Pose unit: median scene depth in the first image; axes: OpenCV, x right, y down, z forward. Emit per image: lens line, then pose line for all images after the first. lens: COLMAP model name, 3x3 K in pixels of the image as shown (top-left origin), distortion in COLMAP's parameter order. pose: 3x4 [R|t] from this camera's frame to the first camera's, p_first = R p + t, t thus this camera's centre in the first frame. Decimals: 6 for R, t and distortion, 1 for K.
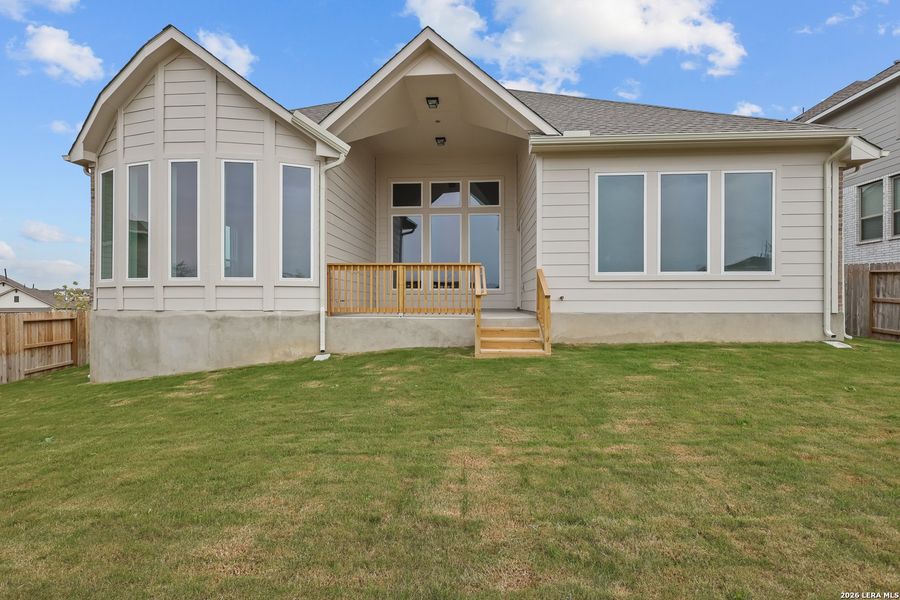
lens RADIAL K [[418.3, 0, 449.2], [0, 418.3, 302.3], [0, 0, 1]] dist [0.000457, 0.000473]
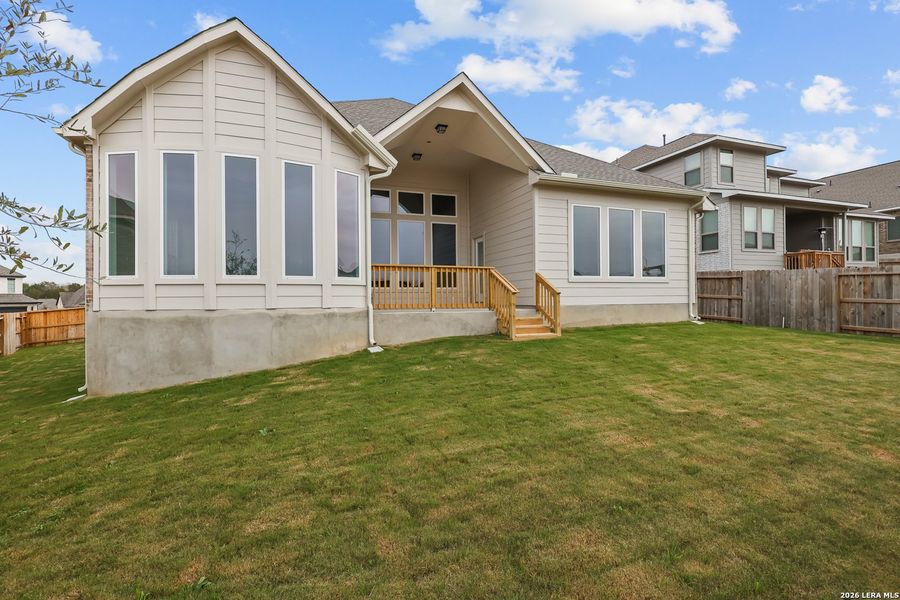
lens RADIAL K [[413.3, 0, 450.0], [0, 413.3, 300.0], [0, 0, 1]] dist [0.001059, 0.000166]
pose [[0.914392, -0.009718, 0.404713, -0.568872], [0.011487, 0.999932, -0.001941, 0.005646], [-0.404667, 0.006424, 0.914442, -0.077447]]
